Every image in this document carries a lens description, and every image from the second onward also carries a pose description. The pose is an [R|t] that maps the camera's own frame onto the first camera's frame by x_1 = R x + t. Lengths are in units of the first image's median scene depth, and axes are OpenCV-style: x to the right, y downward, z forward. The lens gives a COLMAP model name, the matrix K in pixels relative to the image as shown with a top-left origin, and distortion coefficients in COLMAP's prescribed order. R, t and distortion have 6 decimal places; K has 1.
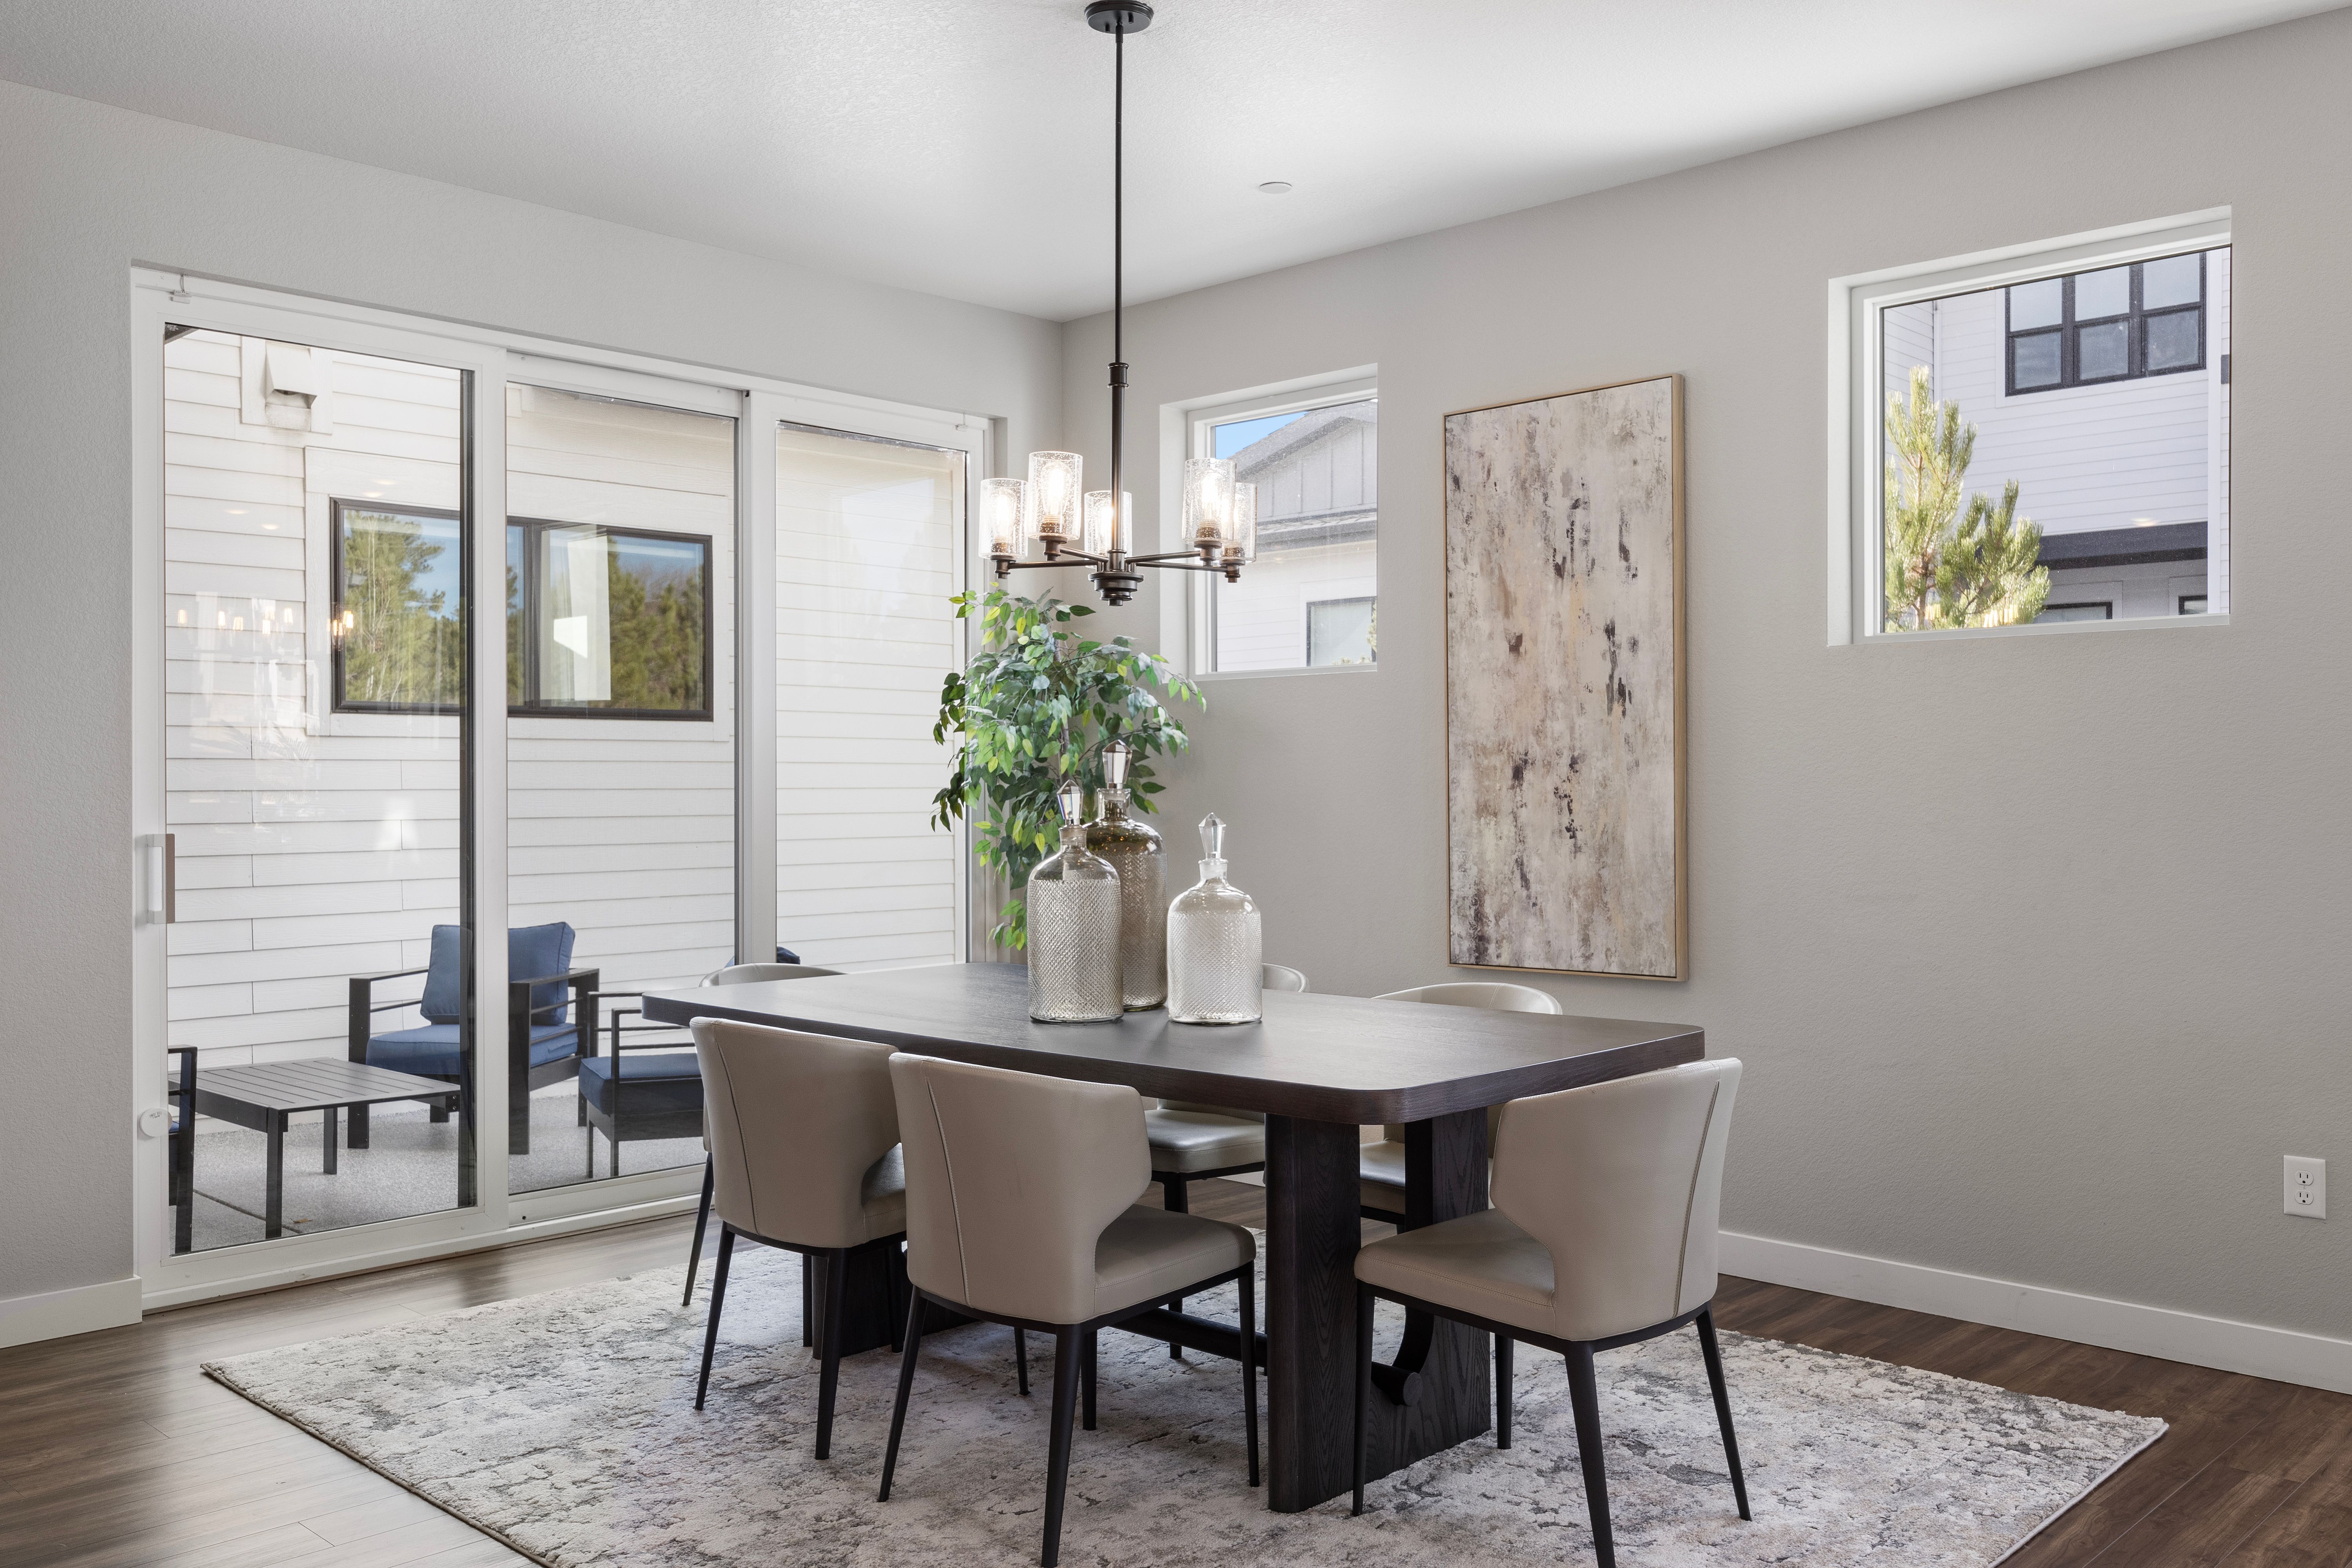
lens RADIAL K [[1951.3, 0, 1175.8], [0, 1951.3, 785.1], [0, 0, 1]] dist [0.010290, -0.004995]
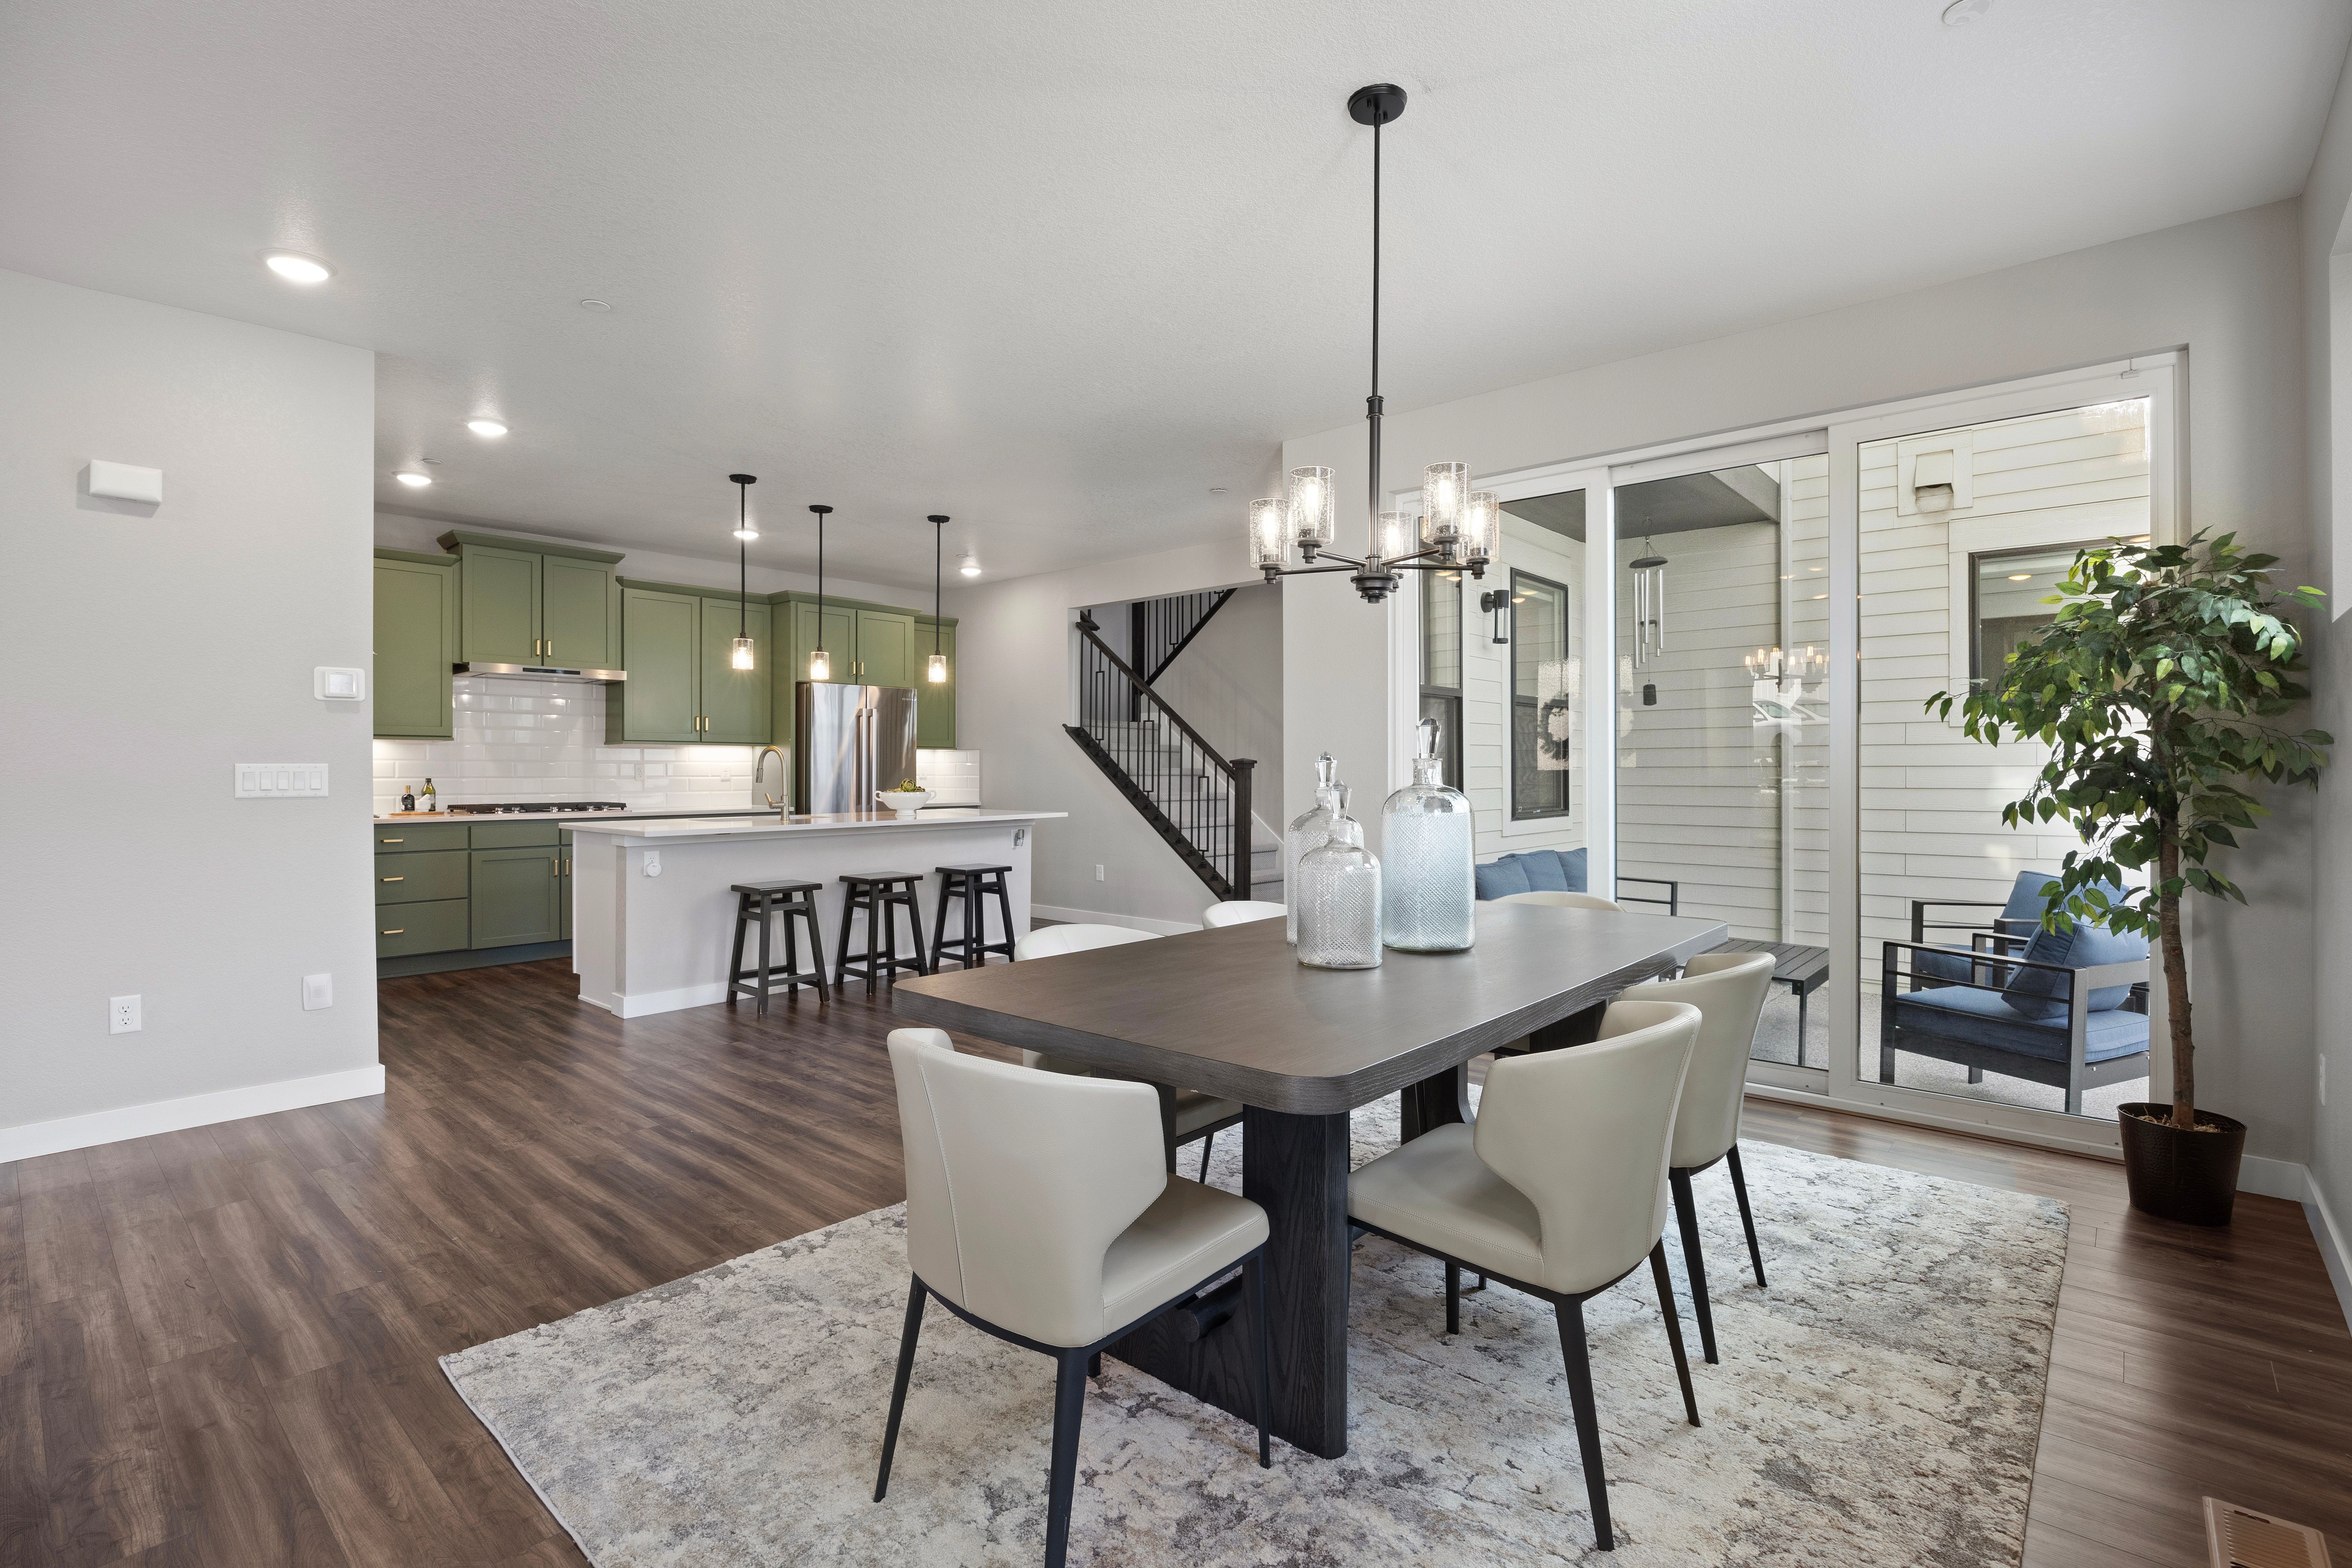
lens RADIAL K [[1076.6, 0, 1179.2], [0, 1076.6, 776.8], [0, 0, 1]] dist [-0.006558, -0.000064]
pose [[0.051864, 0.004432, -0.998644, 0.467247], [0.002318, 0.999987, 0.004558, 0.008671], [0.998651, -0.002552, 0.051853, 0.650180]]
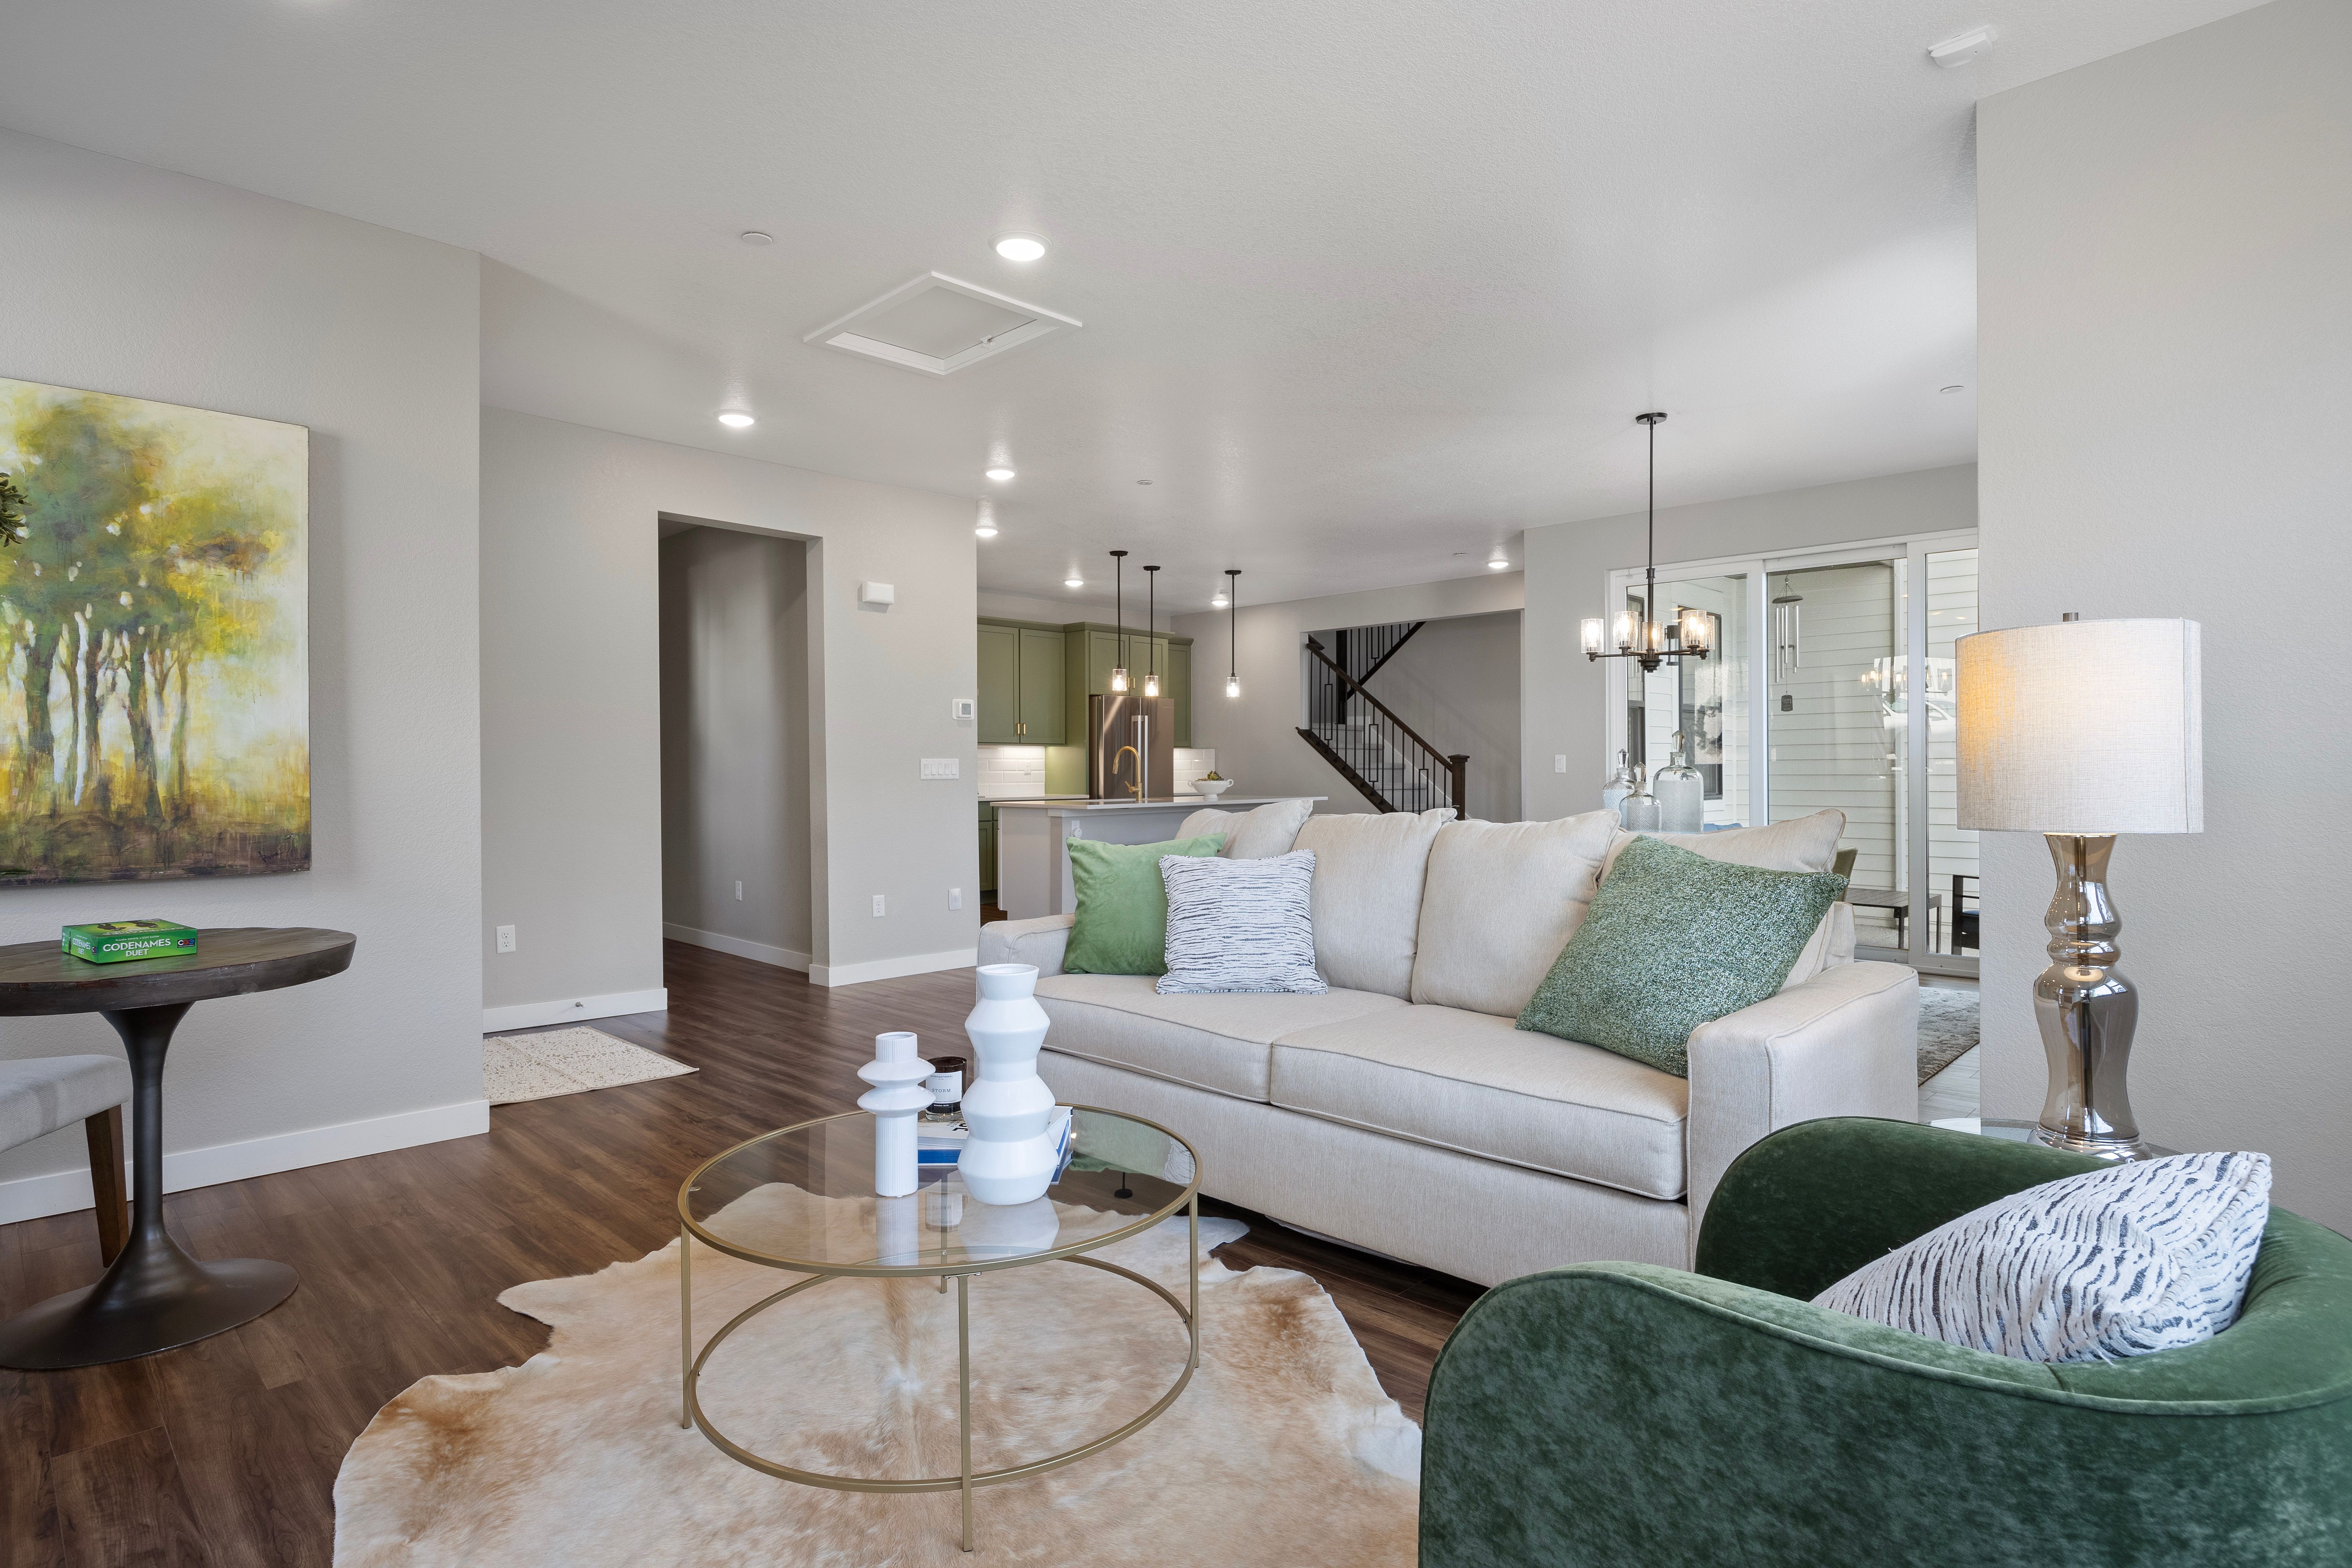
lens RADIAL K [[1208.2, 0, 1176.5], [0, 1208.2, 773.3], [0, 0, 1]] dist [-0.007862, -0.001377]
pose [[-0.000657, 0.000445, -1.000000, 1.065846], [0.004971, 0.999988, 0.000442, 0.019158], [0.999987, -0.004971, -0.000659, 0.338163]]
